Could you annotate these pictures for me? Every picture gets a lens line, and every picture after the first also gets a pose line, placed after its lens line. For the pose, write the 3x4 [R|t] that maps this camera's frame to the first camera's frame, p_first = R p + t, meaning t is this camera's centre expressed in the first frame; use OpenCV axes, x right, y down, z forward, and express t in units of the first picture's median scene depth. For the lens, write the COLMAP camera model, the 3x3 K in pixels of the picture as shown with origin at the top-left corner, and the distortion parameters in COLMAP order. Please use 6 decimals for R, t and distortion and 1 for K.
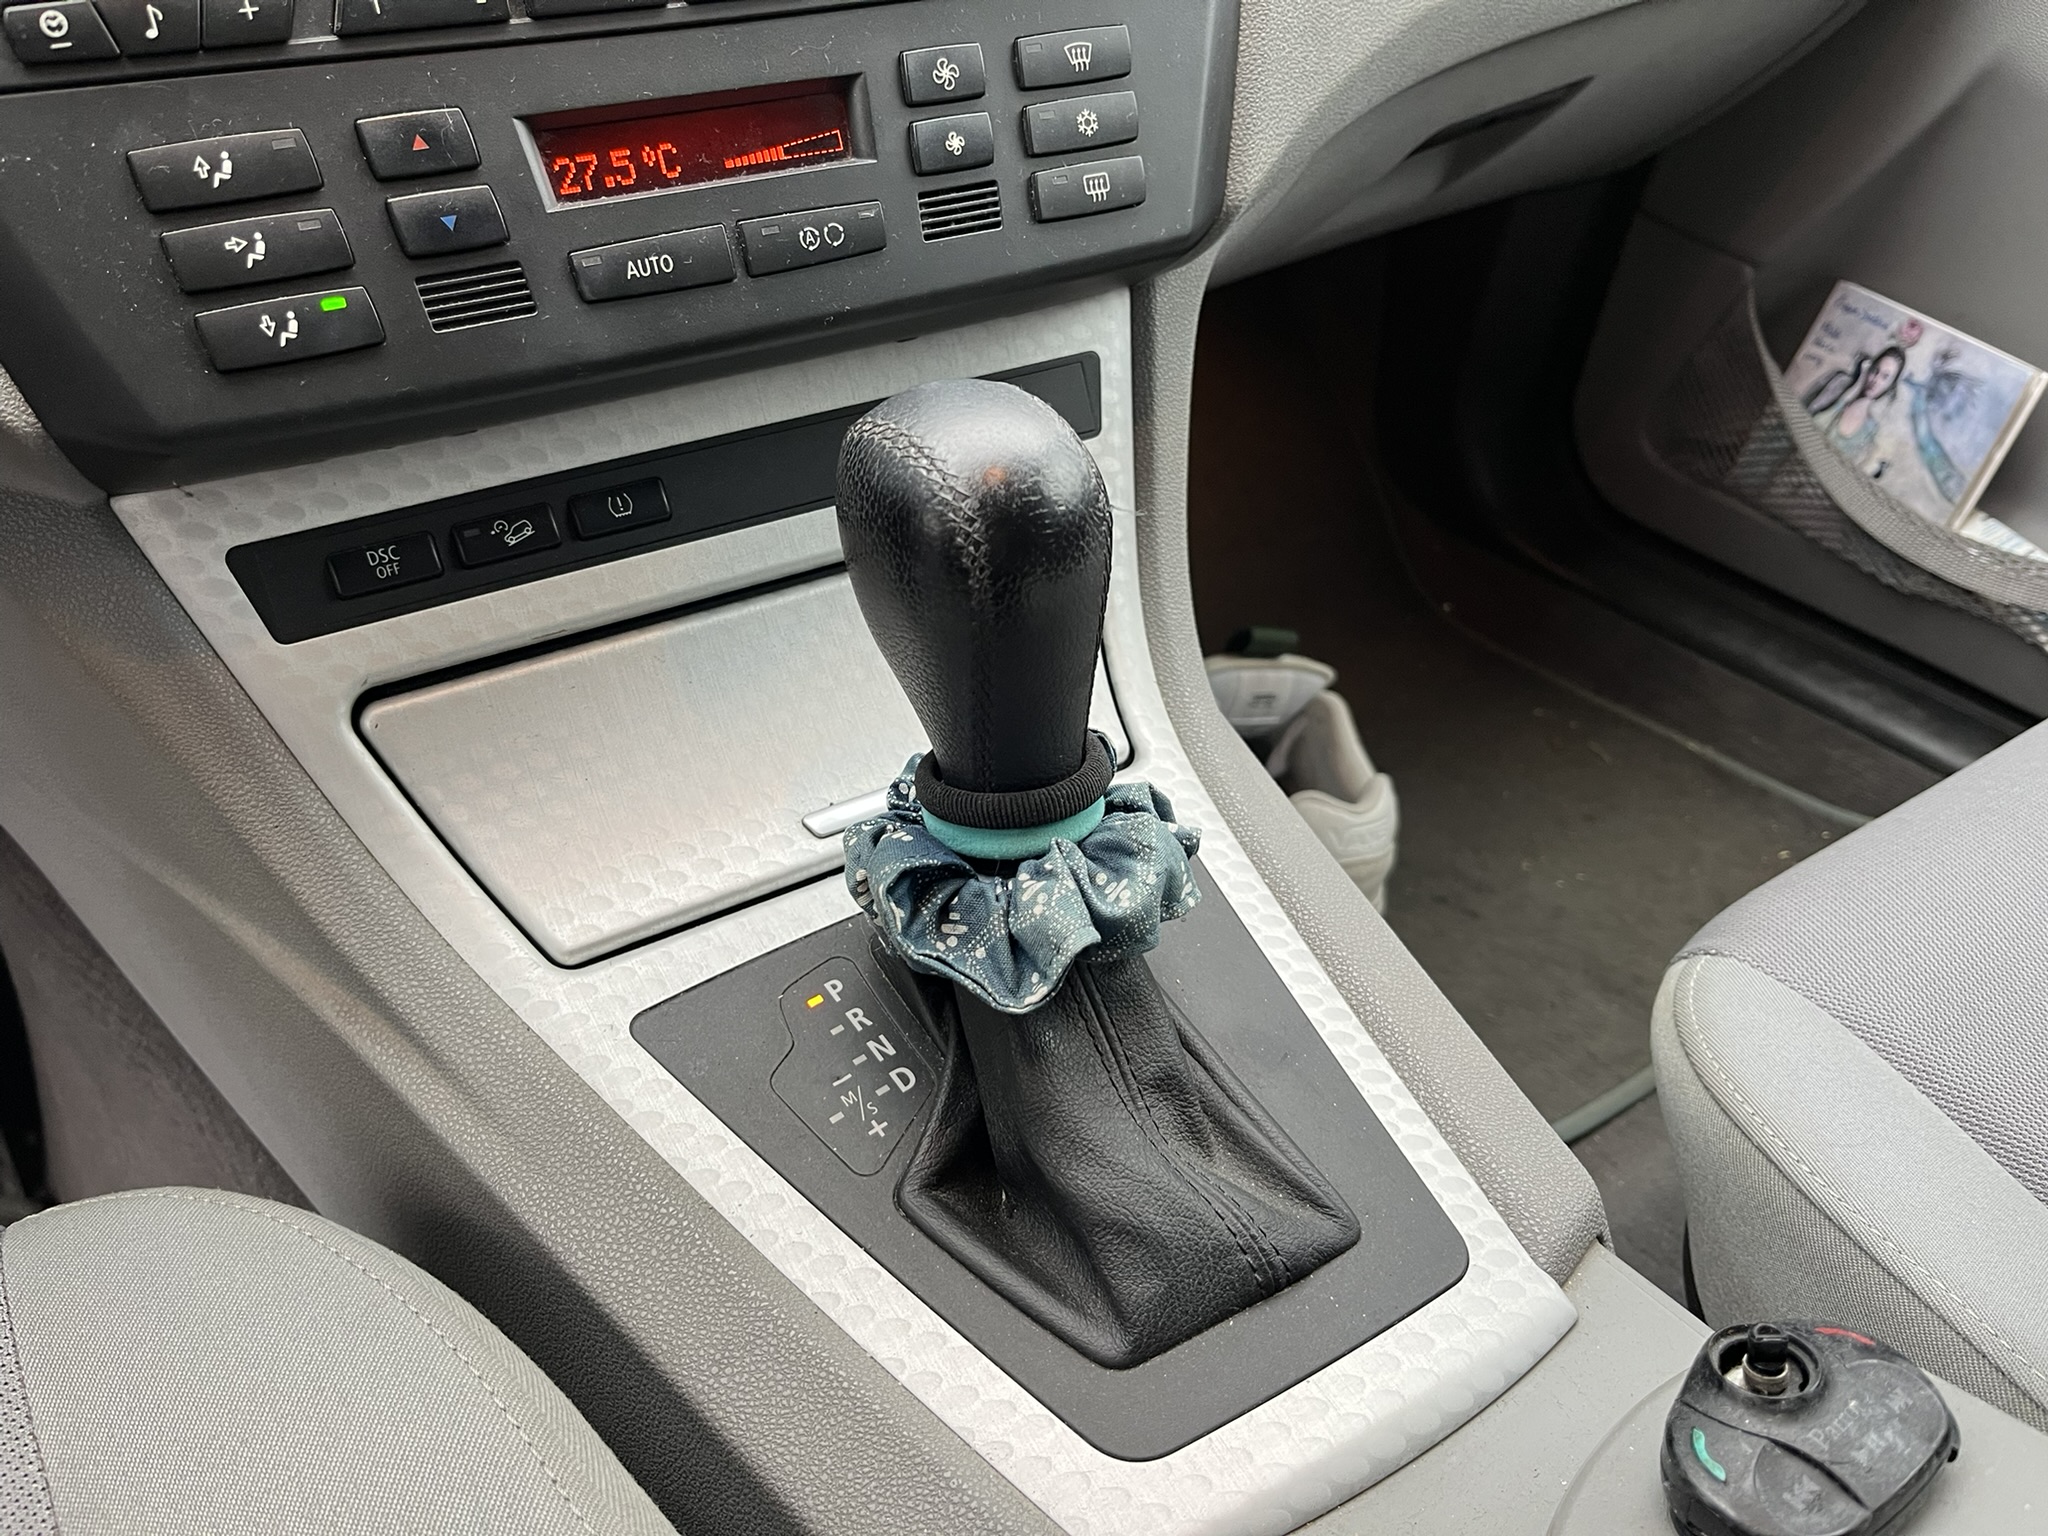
lens RADIAL K [[1575.9, 0, 999.1], [0, 1575.9, 757.0], [0, 0, 1]] dist [0.012948, 0.006257]
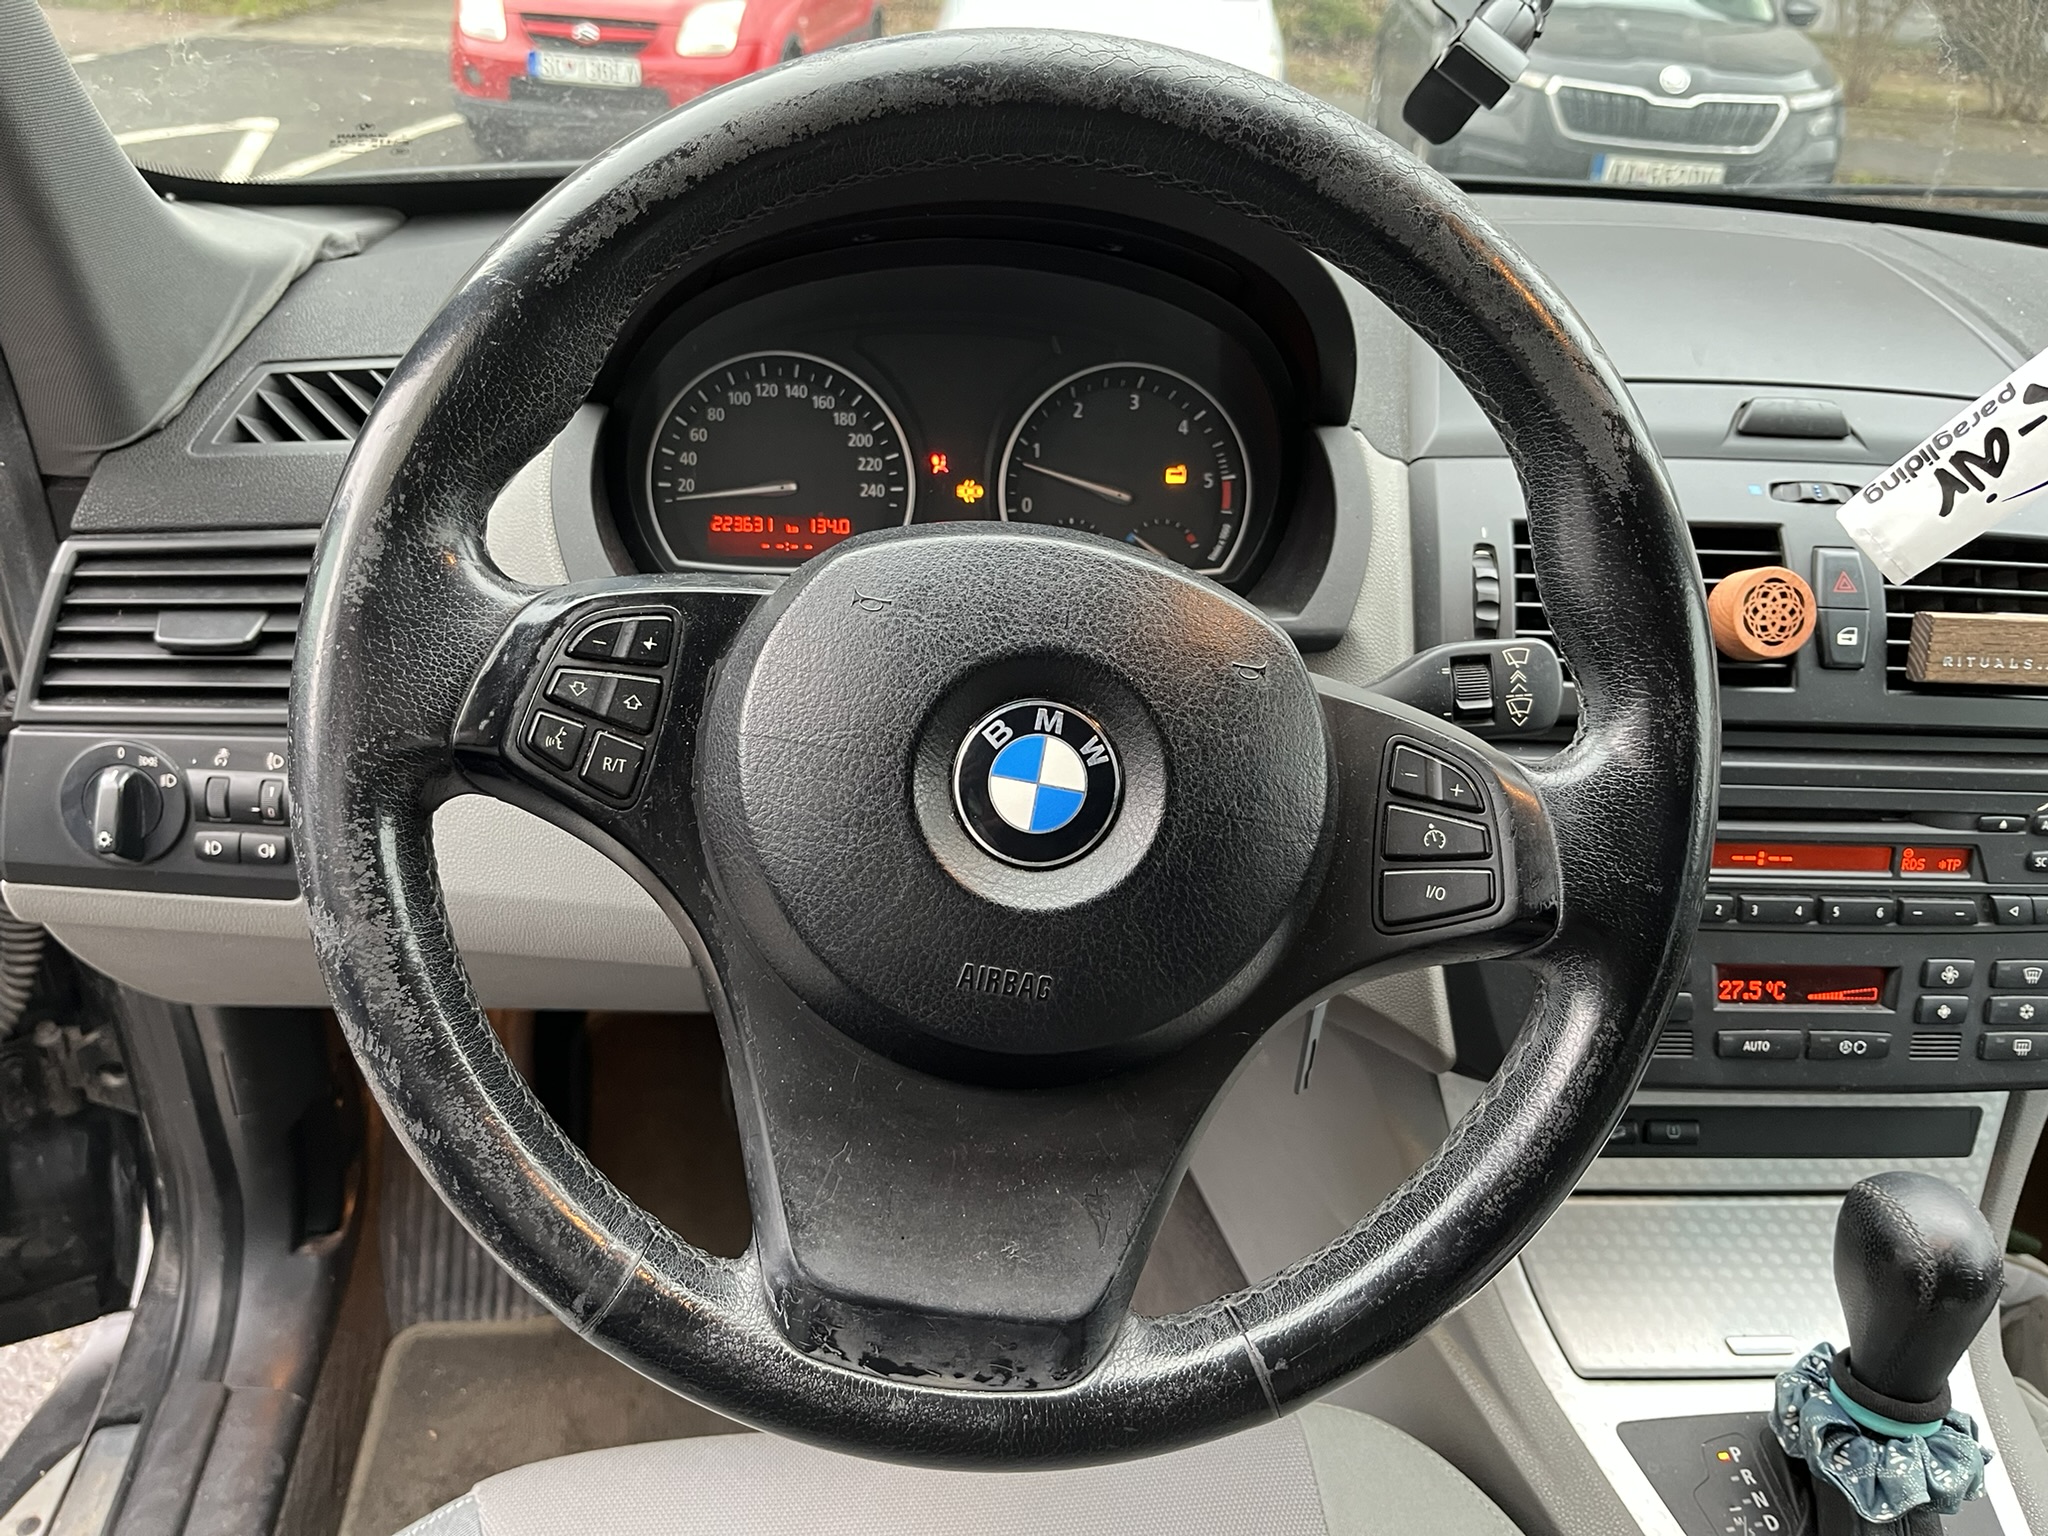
lens RADIAL K [[1562.2, 0, 1016.7], [0, 1562.2, 783.1], [0, 0, 1]] dist [0.071672, -0.110937]
pose [[0.890026, 0.264309, -0.371477, -0.368710], [-0.312827, 0.946775, -0.075866, -0.177212], [0.331653, 0.183730, 0.925338, -1.040806]]
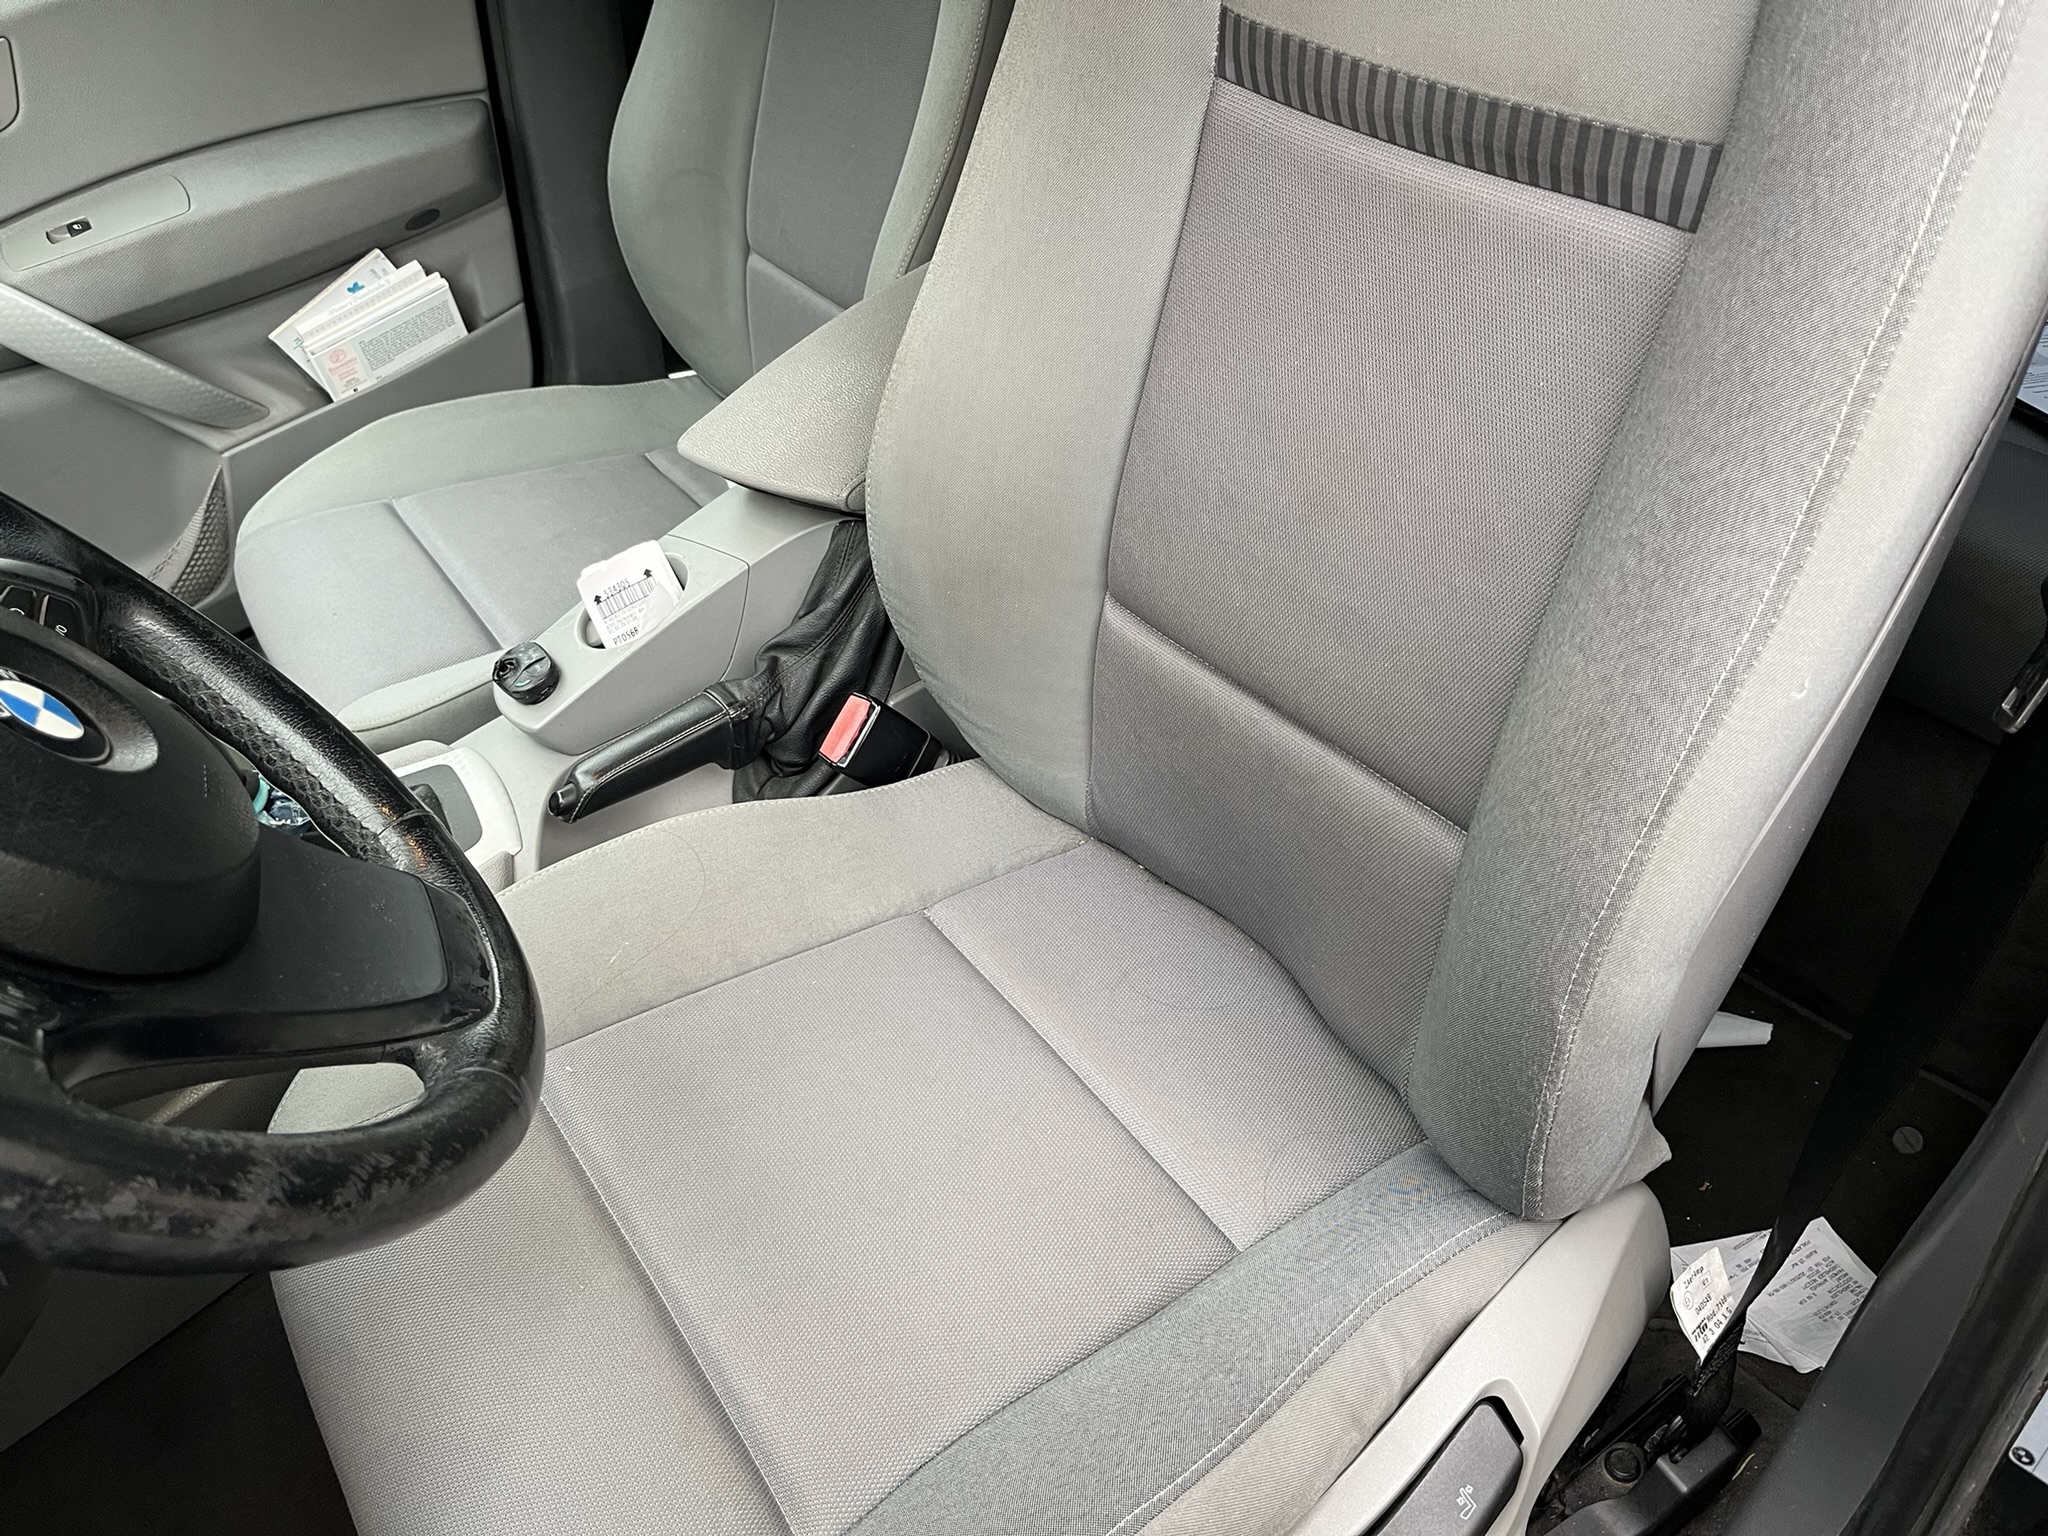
lens RADIAL K [[1559.9, 0, 1013.1], [0, 1559.9, 771.6], [0, 0, 1]] dist [0.063002, -0.099027]
pose [[-0.000875, -0.686443, 0.727183, -1.748900], [0.732858, 0.494322, 0.467510, -0.254889], [-0.680381, 0.533331, 0.502632, -1.126717]]
